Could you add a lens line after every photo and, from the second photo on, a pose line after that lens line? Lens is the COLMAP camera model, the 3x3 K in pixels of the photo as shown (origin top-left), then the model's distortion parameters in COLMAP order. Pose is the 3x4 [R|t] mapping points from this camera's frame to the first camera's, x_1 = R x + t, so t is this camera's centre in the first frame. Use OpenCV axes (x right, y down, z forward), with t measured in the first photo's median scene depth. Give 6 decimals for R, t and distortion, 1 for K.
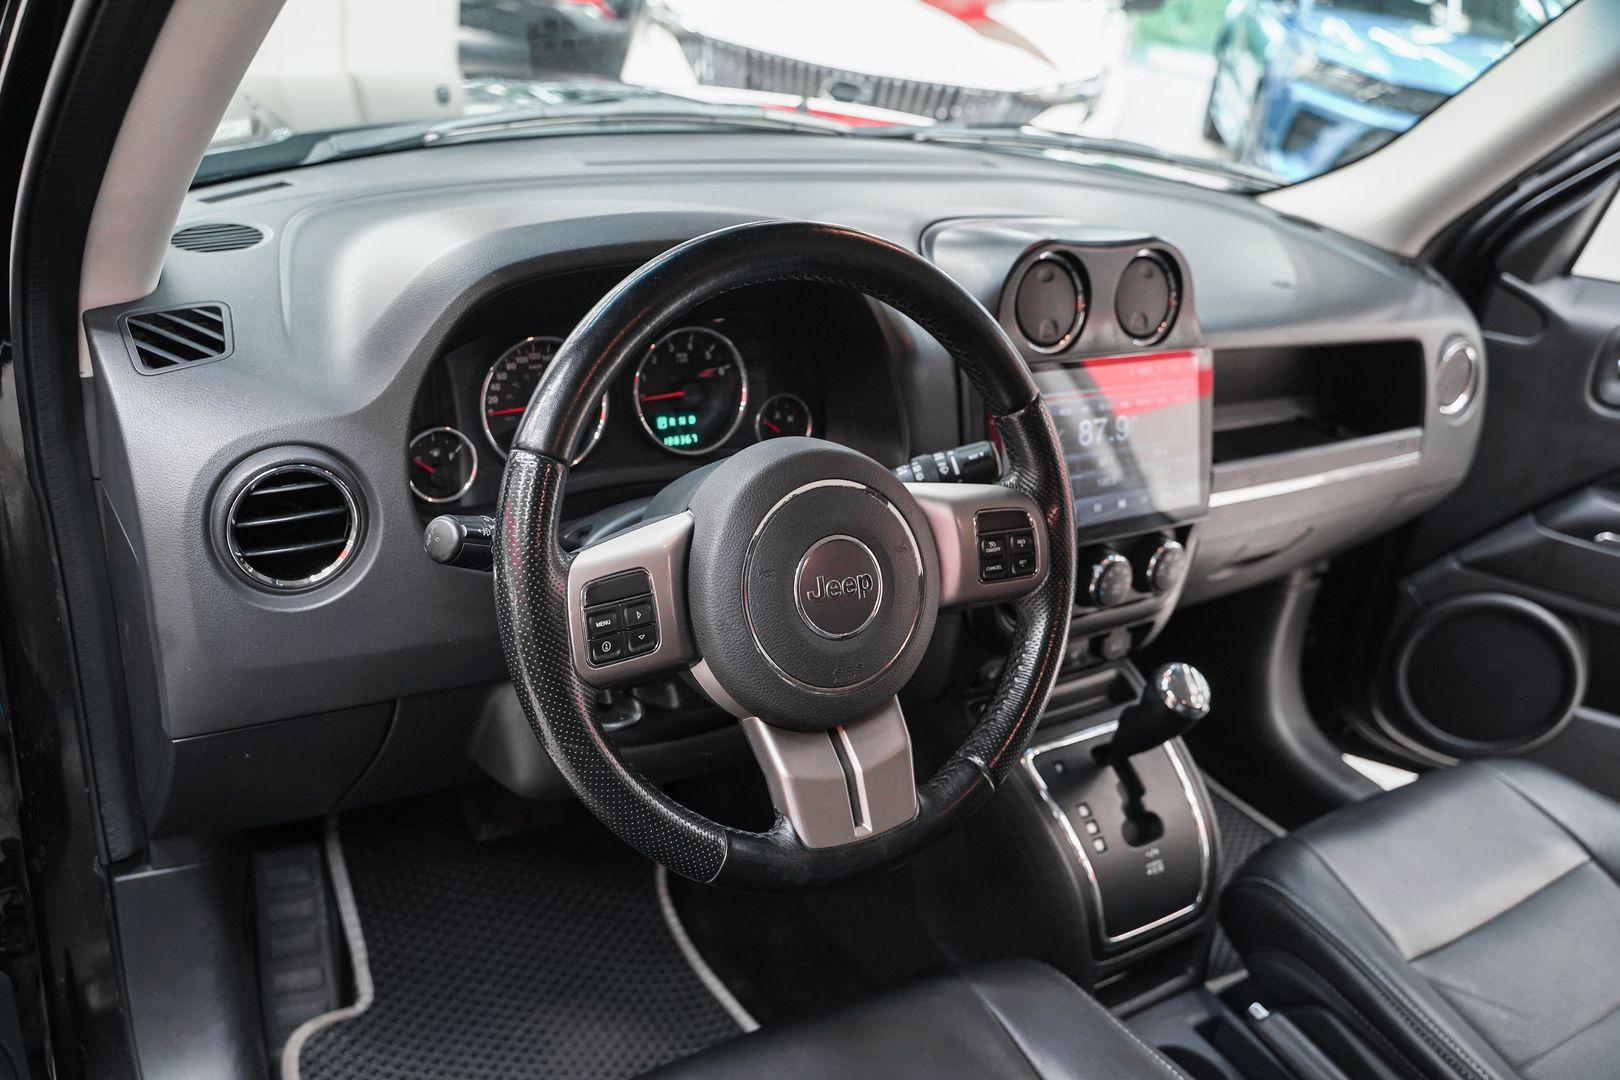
lens RADIAL K [[1315.8, 0, 810.0], [0, 1315.8, 540.0], [0, 0, 1]] dist [-0.121781, 0.100181]
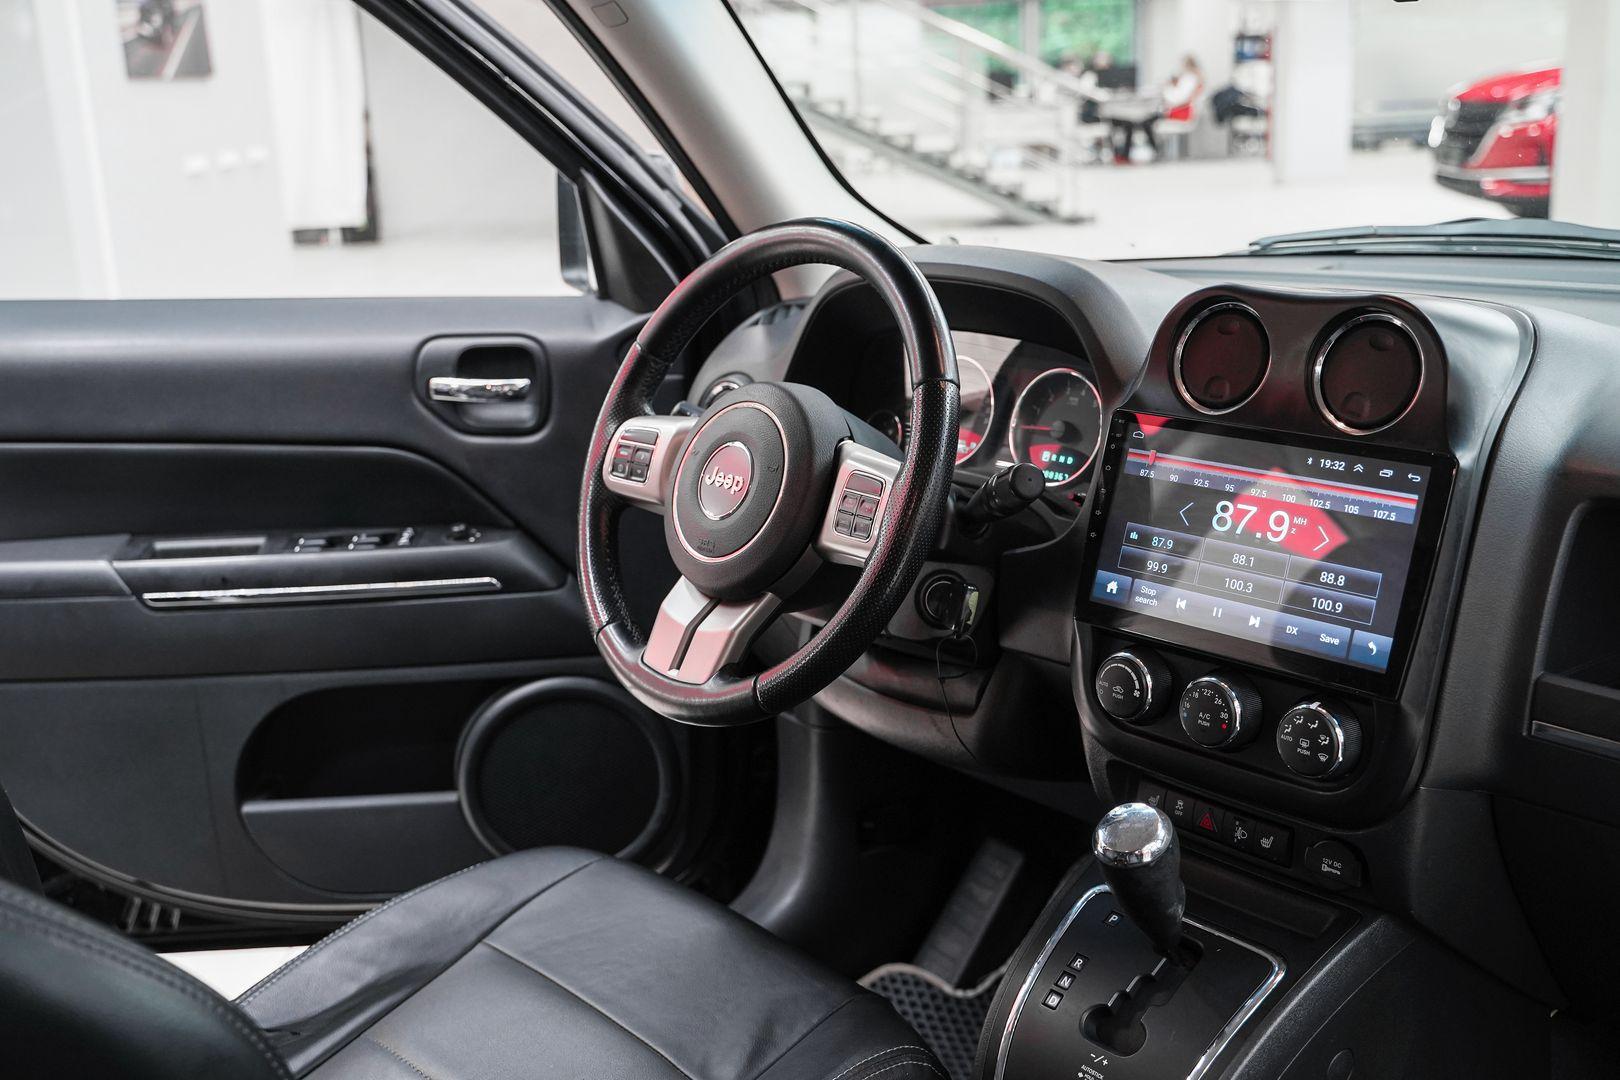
lens RADIAL K [[1686.4, 0, 789.5], [0, 1686.4, 513.8], [0, 0, 1]] dist [-0.039262, 0.039034]
pose [[0.137817, 0.108134, -0.984537, 0.992067], [-0.391493, 0.919024, 0.046137, -0.020821], [0.909802, 0.379081, 0.168991, 0.469388]]
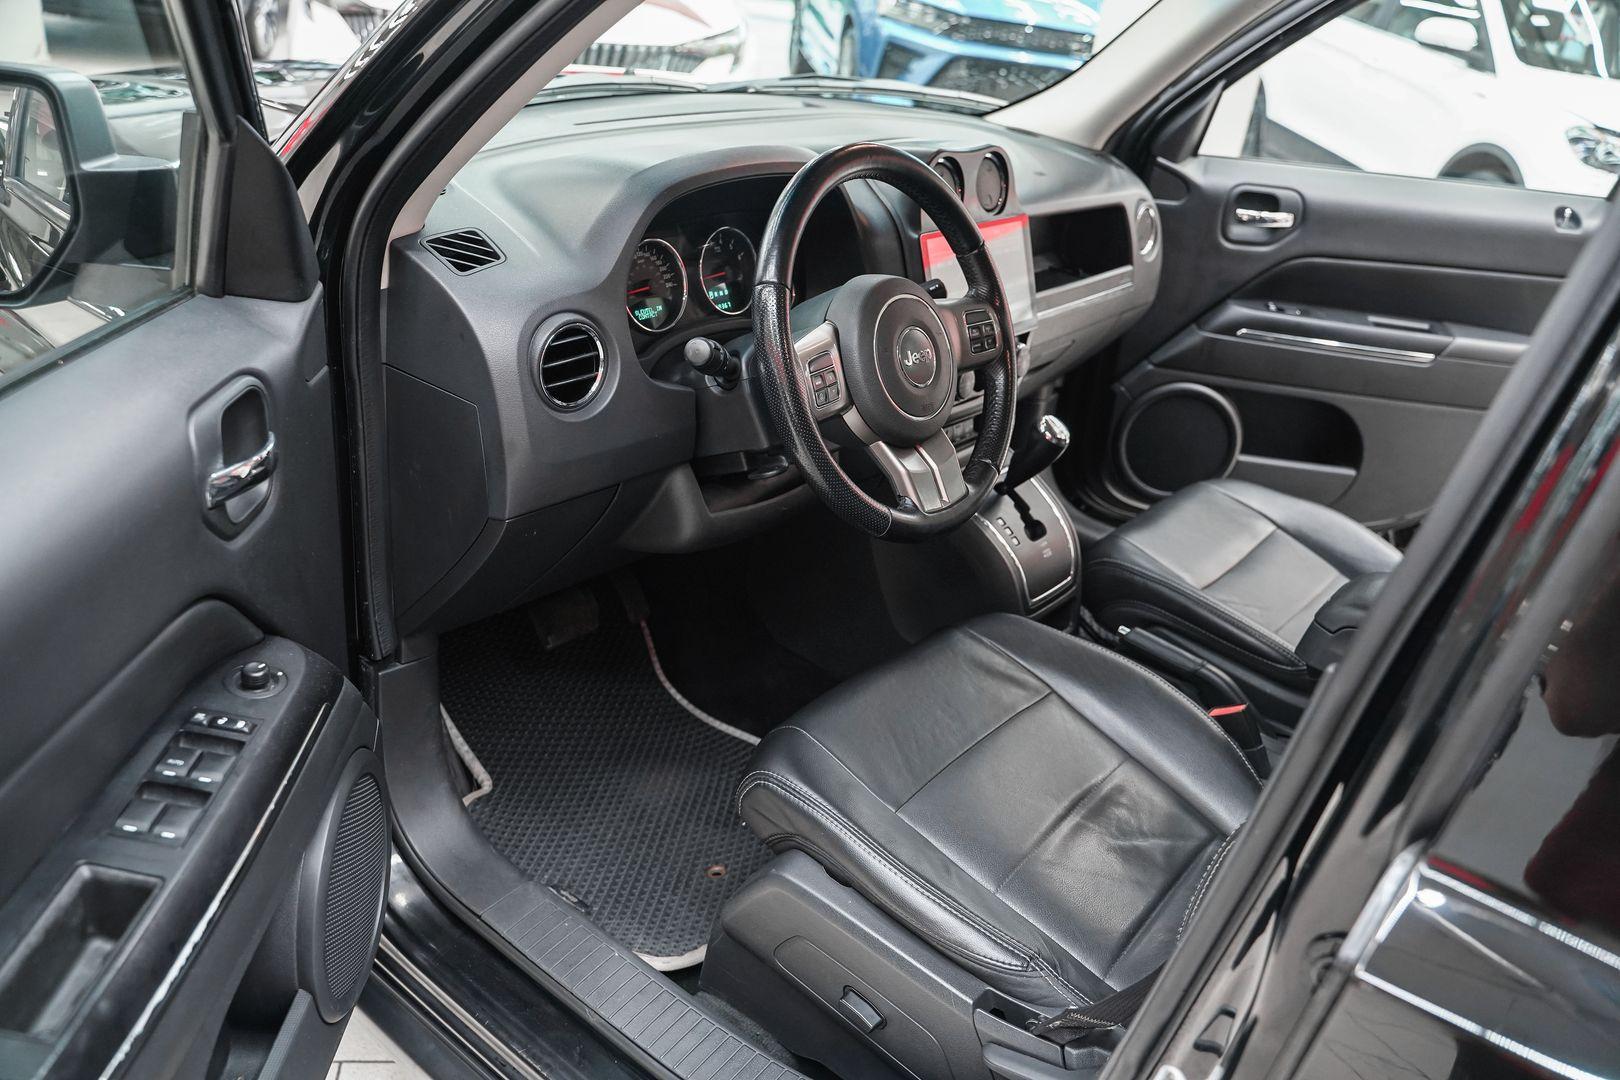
lens RADIAL K [[1315.8, 0, 810.0], [0, 1315.8, 540.0], [0, 0, 1]] dist [-0.121781, 0.100181]
pose [[0.945567, -0.160270, 0.283227, -0.373586], [0.150275, 0.987010, 0.056819, 0.091026], [-0.288654, -0.011164, 0.957368, -0.348370]]
